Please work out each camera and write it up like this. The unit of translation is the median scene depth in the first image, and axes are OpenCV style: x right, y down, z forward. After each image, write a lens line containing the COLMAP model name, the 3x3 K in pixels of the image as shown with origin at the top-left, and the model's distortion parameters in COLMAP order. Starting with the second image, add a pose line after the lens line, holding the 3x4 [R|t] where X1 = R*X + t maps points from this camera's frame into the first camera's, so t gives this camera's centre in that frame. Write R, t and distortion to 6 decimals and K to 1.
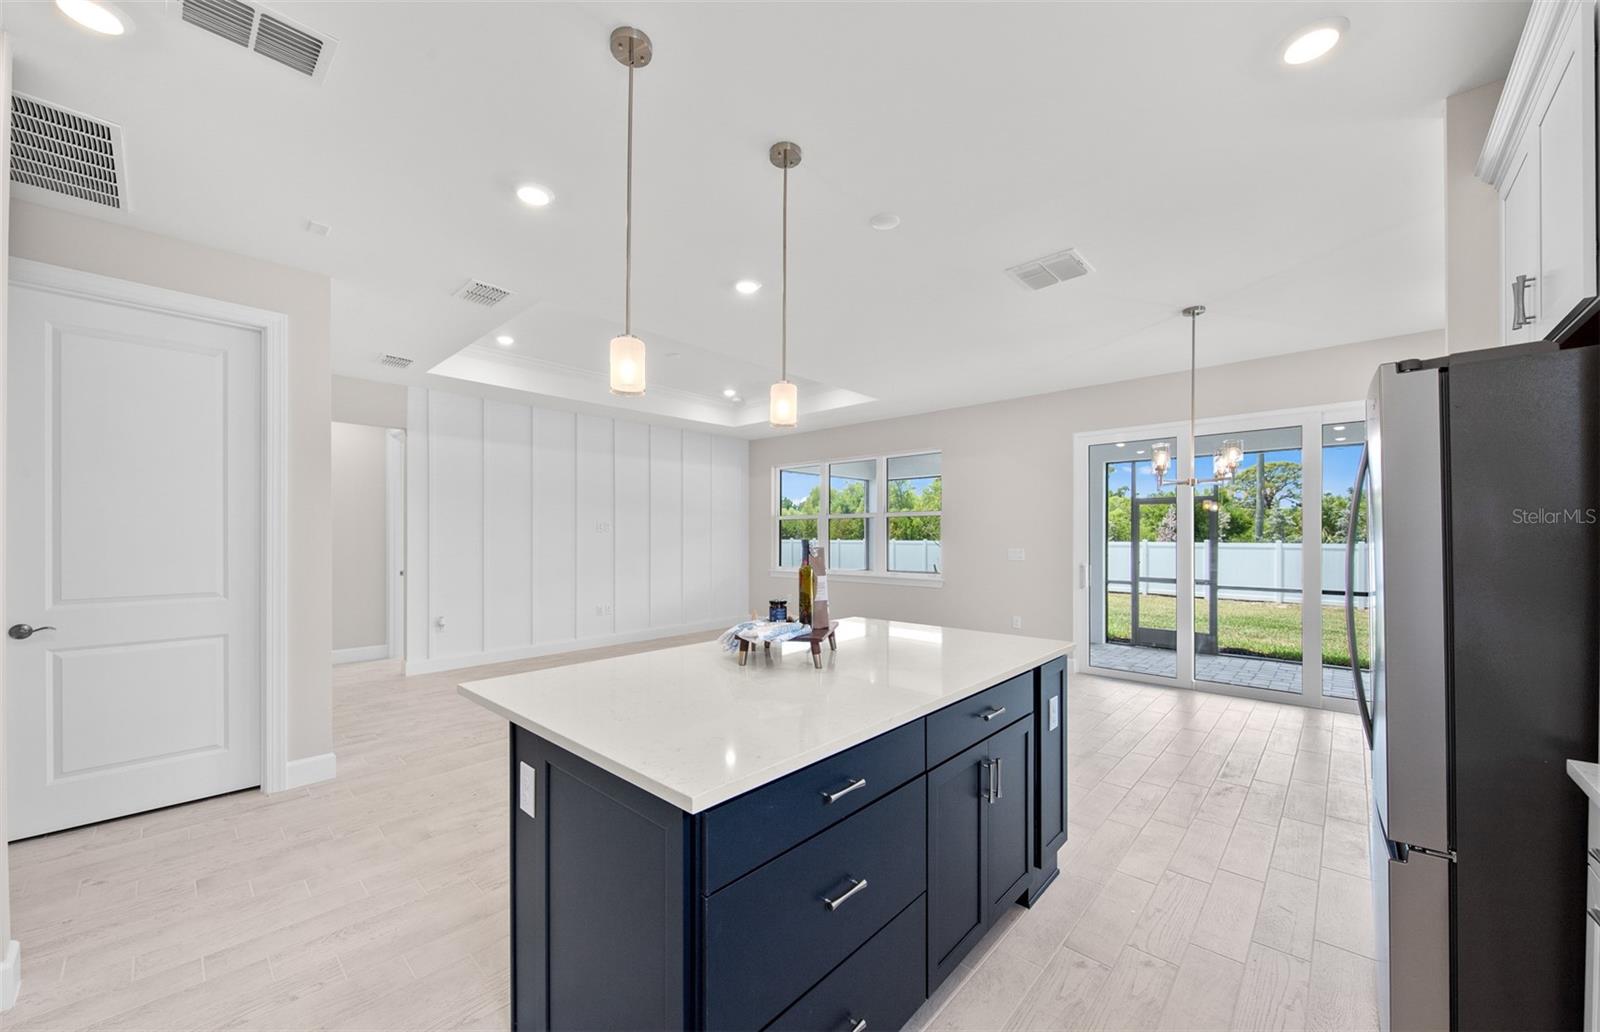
lens RADIAL K [[590.6, 0, 791.3], [0, 590.6, 535.1], [0, 0, 1]] dist [0.001598, 0.000105]
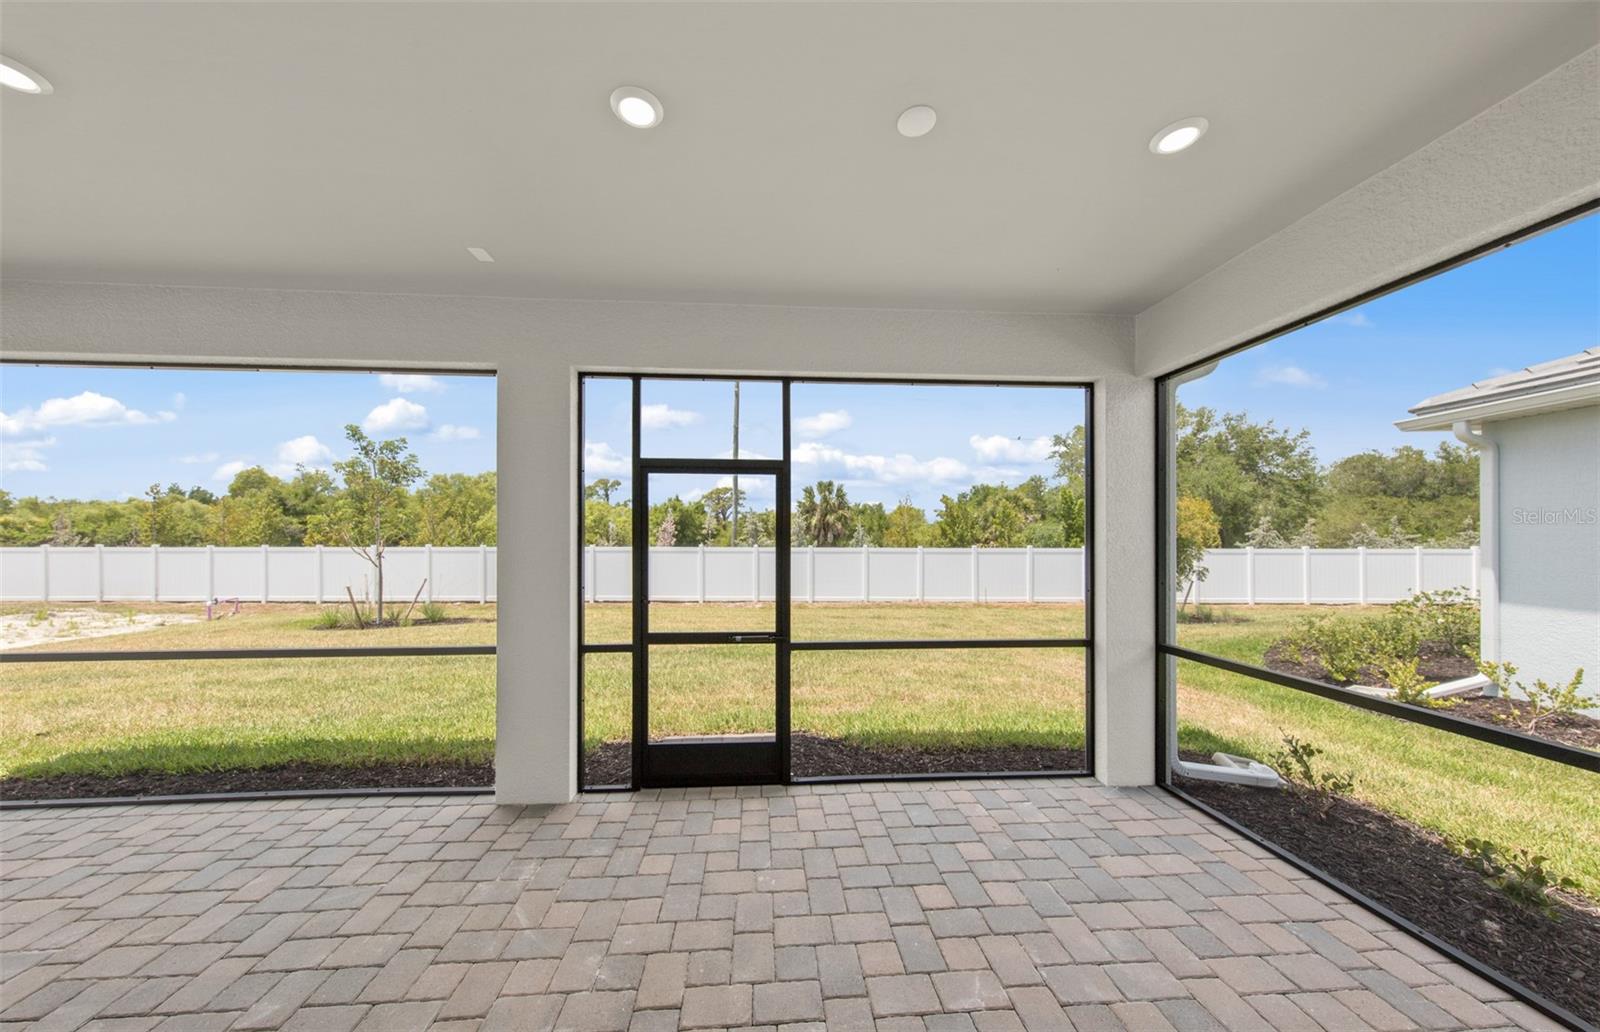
lens RADIAL K [[514.2, 0, 796.8], [0, 514.2, 539.0], [0, 0, 1]] dist [0.005049, -0.000116]
pose [[0.675925, 0.006191, 0.736944, 0.198279], [-0.005158, 0.999980, -0.003670, 0.001747], [-0.736952, -0.001321, 0.675943, 0.344061]]
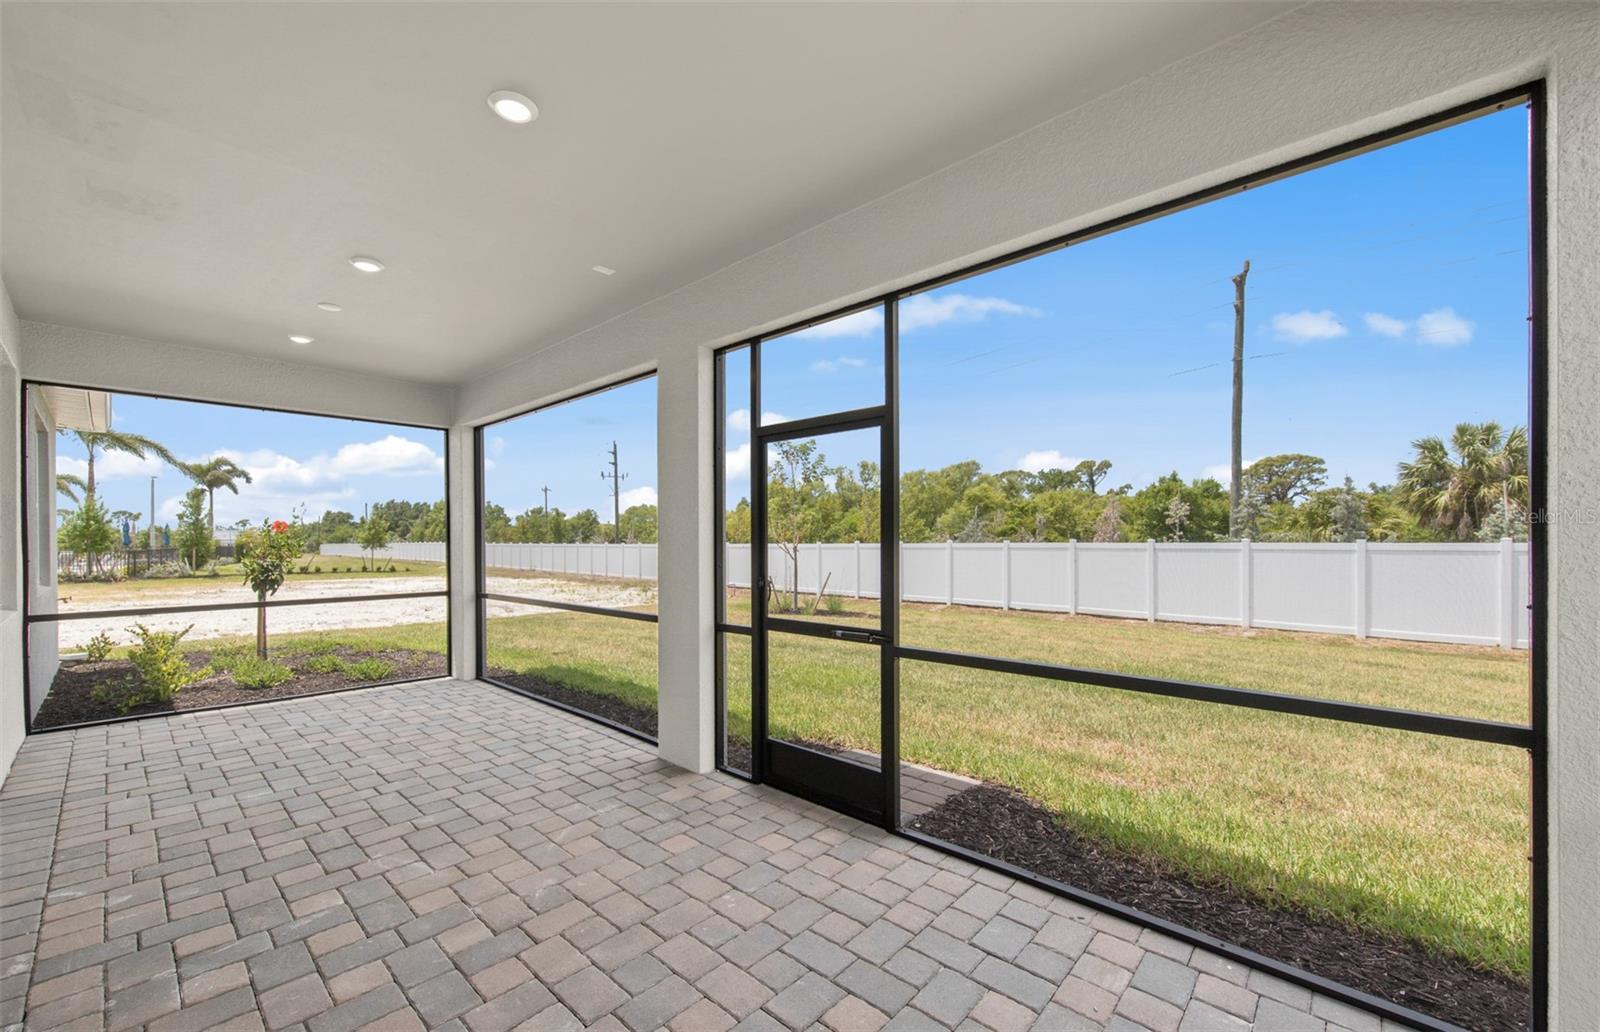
lens RADIAL K [[630.4, 0, 798.3], [0, 630.4, 545.1], [0, 0, 1]] dist [0.008857, -0.000254]
pose [[0.999883, -0.002394, 0.015078, 0.313636], [0.002275, 0.999967, 0.007856, 0.010064], [-0.015096, -0.007821, 0.999855, 0.296235]]
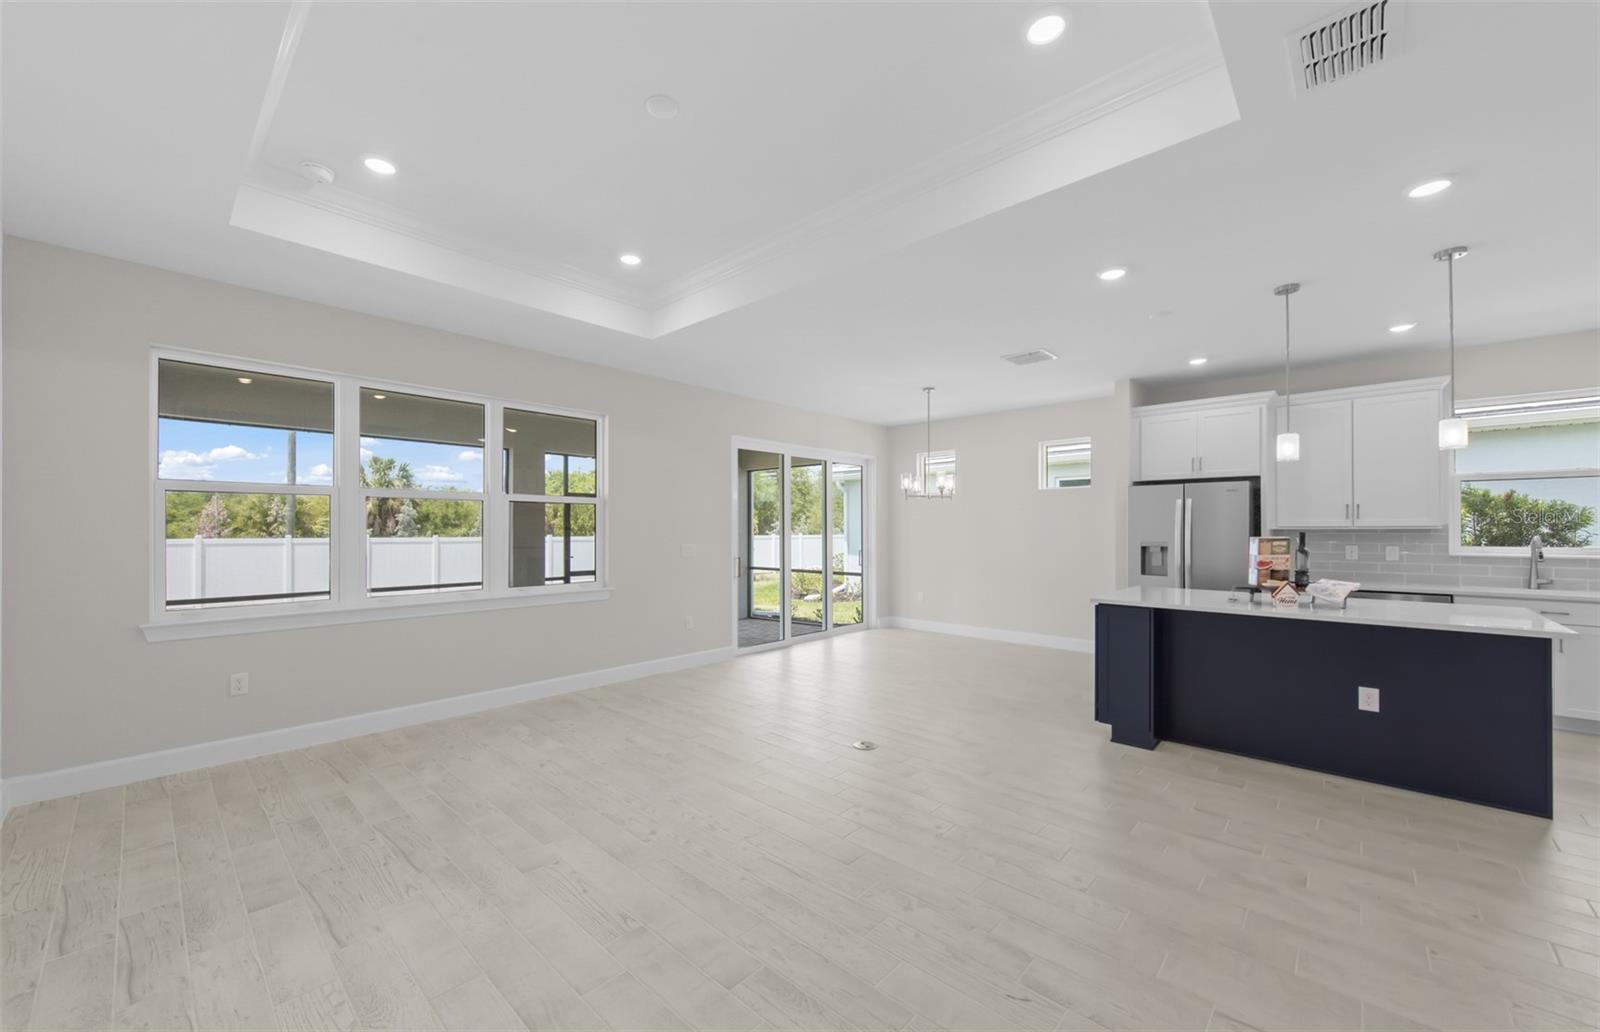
lens RADIAL K [[607.4, 0, 793.4], [0, 607.4, 528.0], [0, 0, 1]] dist [0.000350, 0.000042]
pose [[-0.010491, 0.005002, 0.999932, -0.231829], [-0.001636, 0.999986, -0.005019, 0.000853], [-0.999944, -0.001689, -0.010482, 0.333635]]
